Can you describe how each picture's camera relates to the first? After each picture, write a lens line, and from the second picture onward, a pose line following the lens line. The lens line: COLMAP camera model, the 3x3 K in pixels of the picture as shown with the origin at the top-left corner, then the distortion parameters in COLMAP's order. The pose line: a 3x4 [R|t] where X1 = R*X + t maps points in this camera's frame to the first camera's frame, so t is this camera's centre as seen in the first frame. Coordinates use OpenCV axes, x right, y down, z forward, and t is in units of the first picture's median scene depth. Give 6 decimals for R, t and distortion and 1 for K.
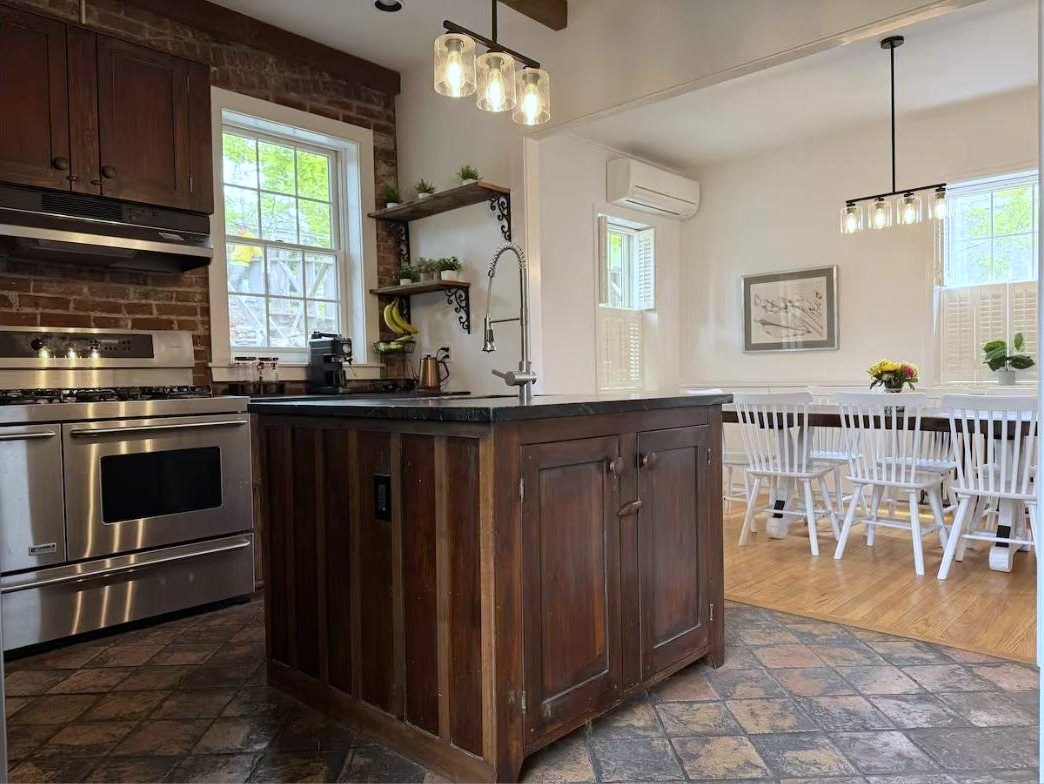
lens RADIAL K [[737.3, 0, 522.0], [0, 737.3, 392.0], [0, 0, 1]] dist [0.003796, -0.005448]
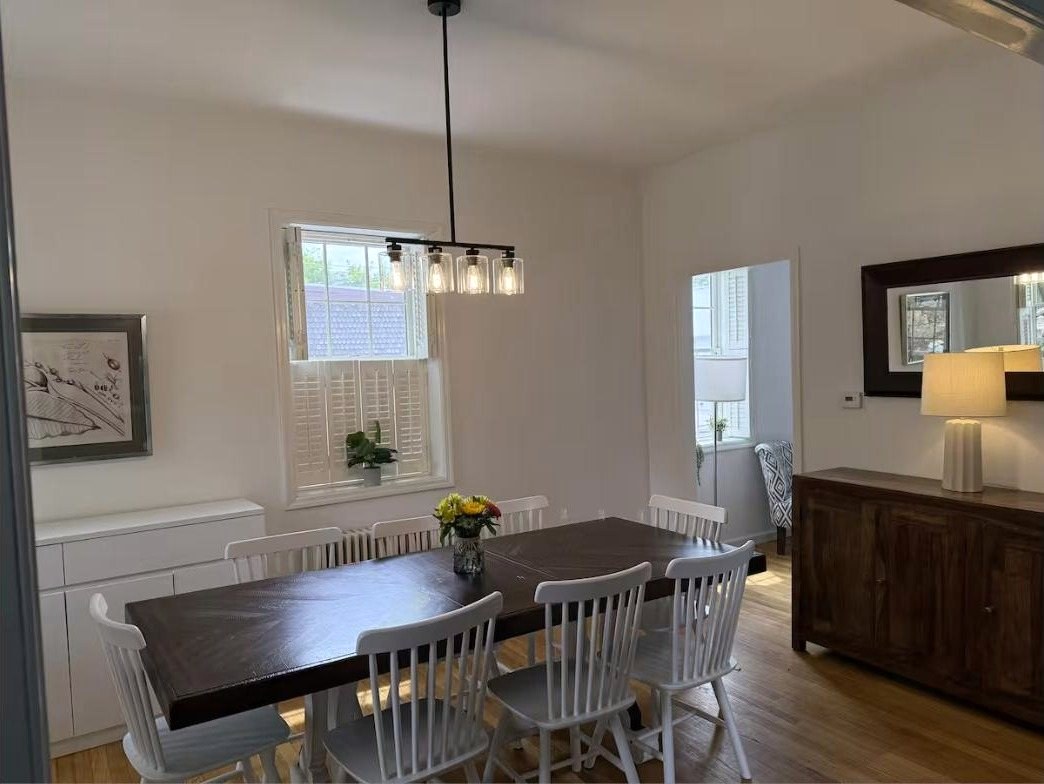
lens RADIAL K [[737.3, 0, 522.0], [0, 737.3, 392.0], [0, 0, 1]] dist [0.003796, -0.005448]
pose [[0.232191, -0.028190, 0.972262, -0.063221], [0.048899, 0.998654, 0.017277, -0.078729], [-0.971440, 0.043531, 0.233257, 0.425025]]
